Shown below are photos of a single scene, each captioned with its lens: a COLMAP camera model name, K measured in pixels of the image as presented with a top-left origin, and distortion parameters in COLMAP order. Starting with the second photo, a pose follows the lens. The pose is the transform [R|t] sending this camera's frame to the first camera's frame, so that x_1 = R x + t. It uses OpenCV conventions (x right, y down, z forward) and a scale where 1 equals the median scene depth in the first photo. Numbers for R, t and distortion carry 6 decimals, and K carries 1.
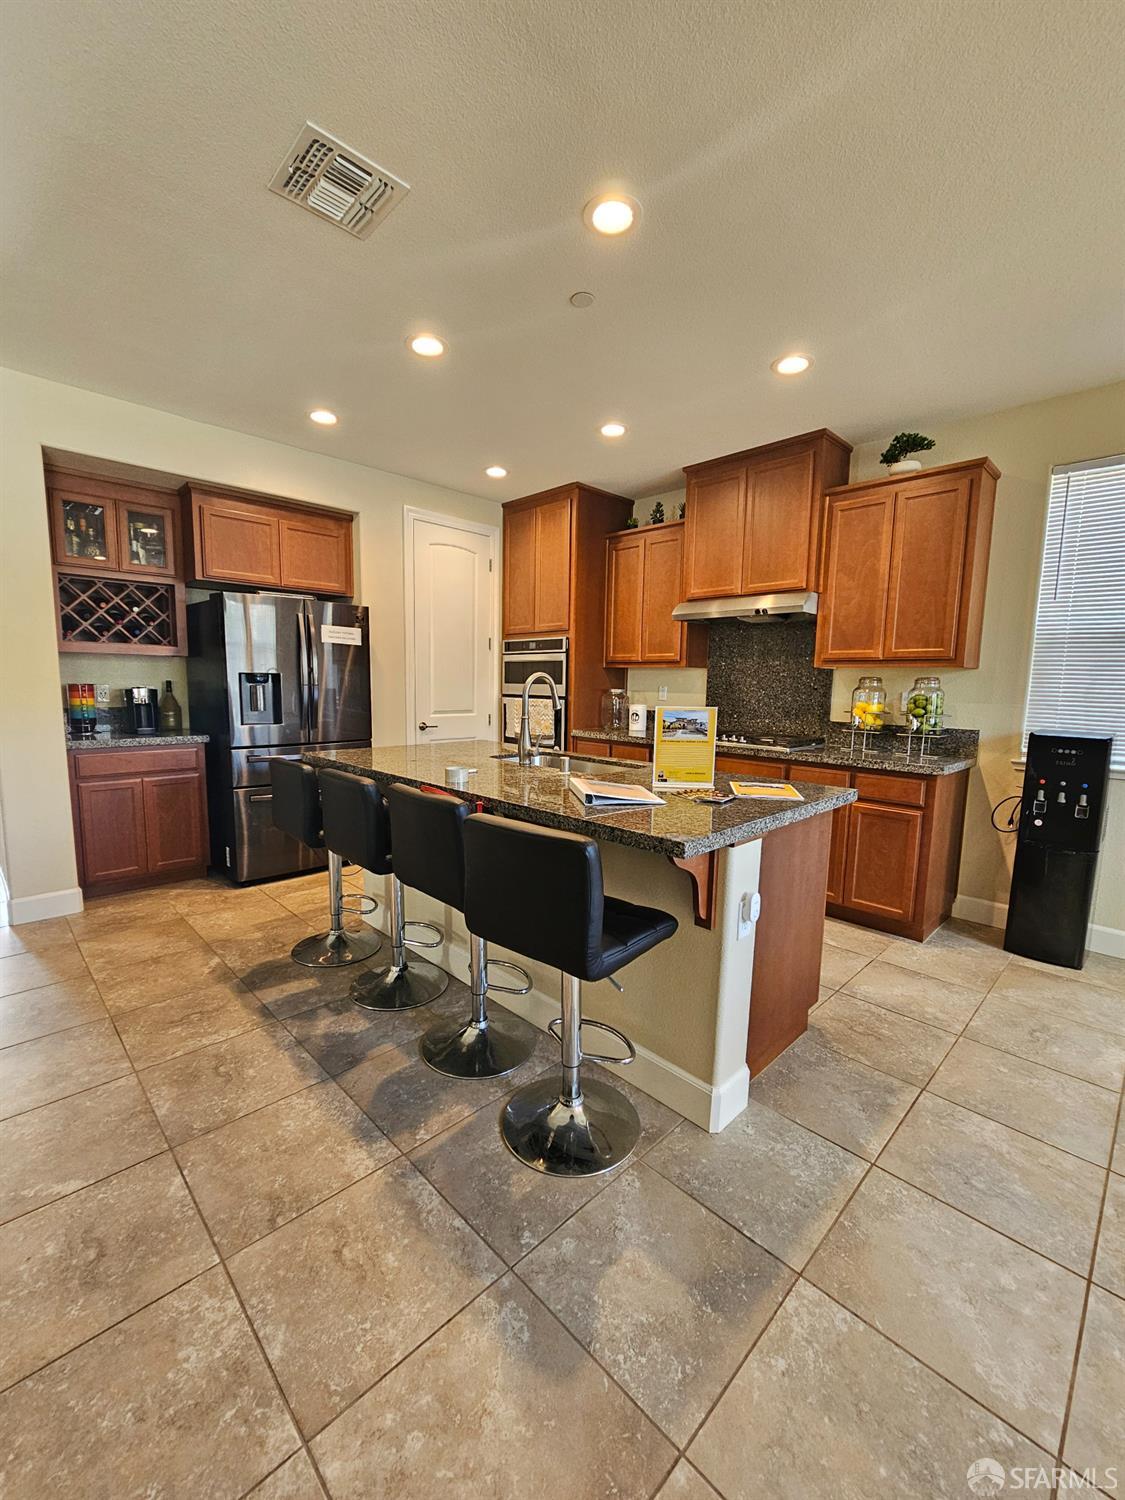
lens RADIAL K [[612.5, 0, 556.1], [0, 612.5, 753.2], [0, 0, 1]] dist [-0.002605, 0.002110]
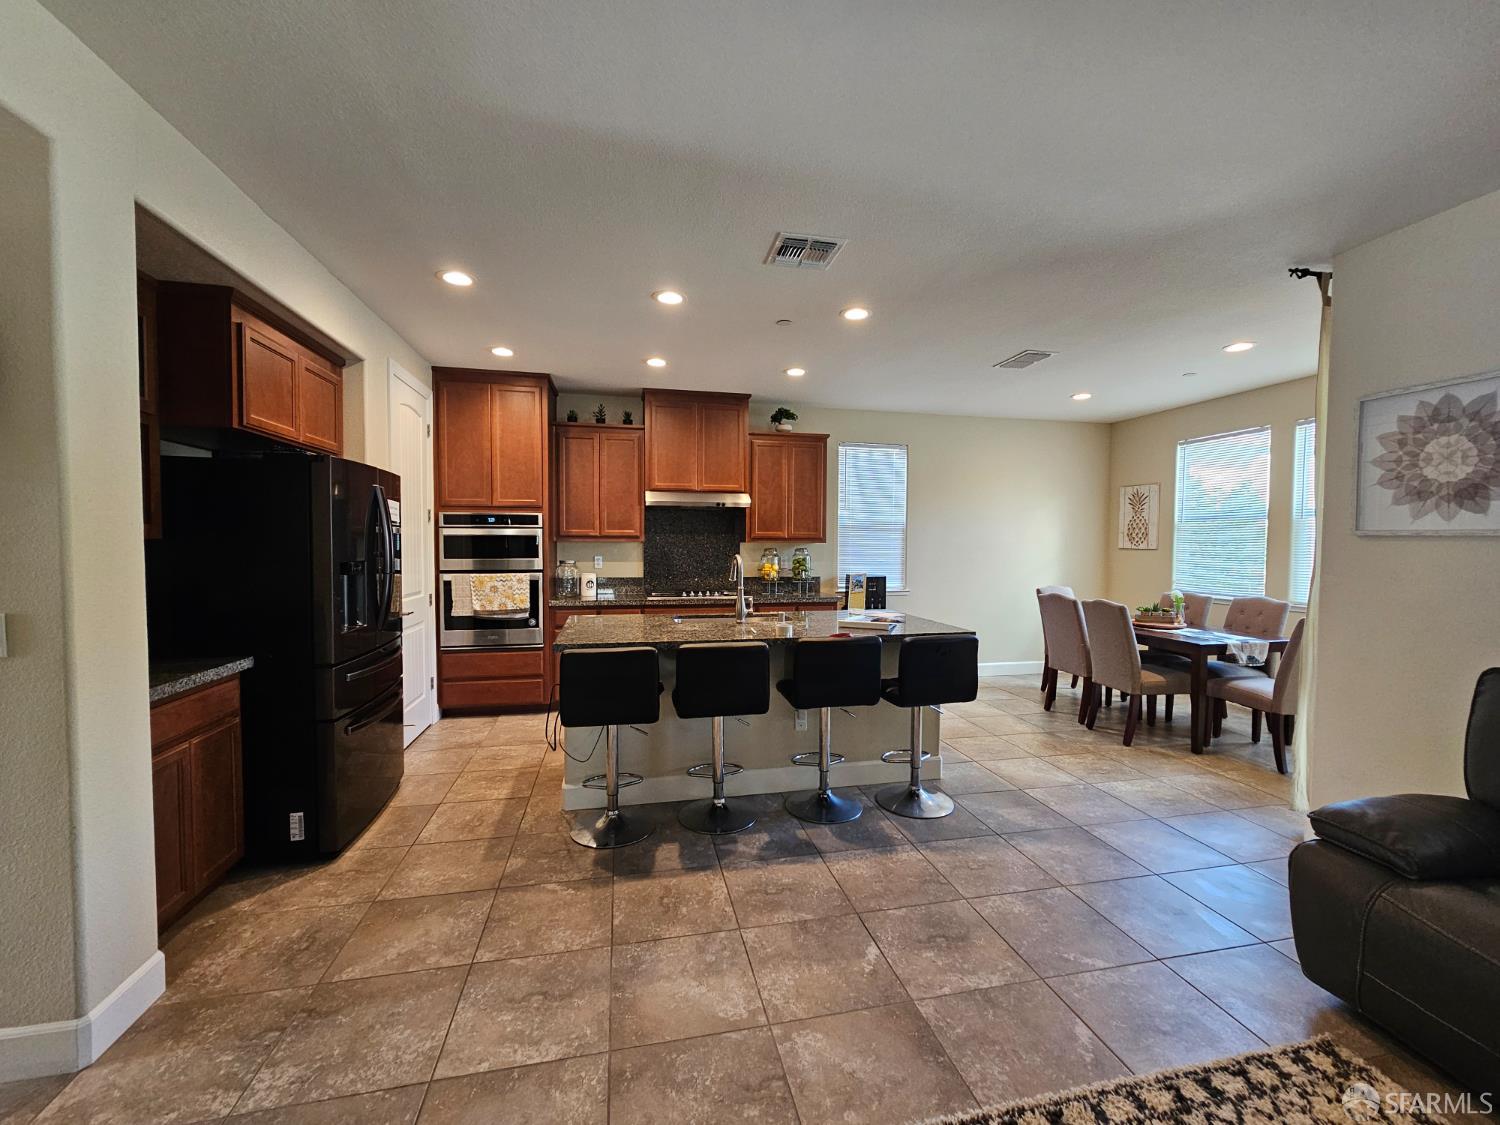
lens RADIAL K [[612.5, 0, 750.4], [0, 612.5, 561.4], [0, 0, 1]] dist [-0.002605, 0.002110]
pose [[0.535435, -0.042920, 0.843485, -1.010934], [0.104536, 0.994396, -0.015758, -0.078747], [-0.838082, 0.096612, 0.536921, 0.204149]]
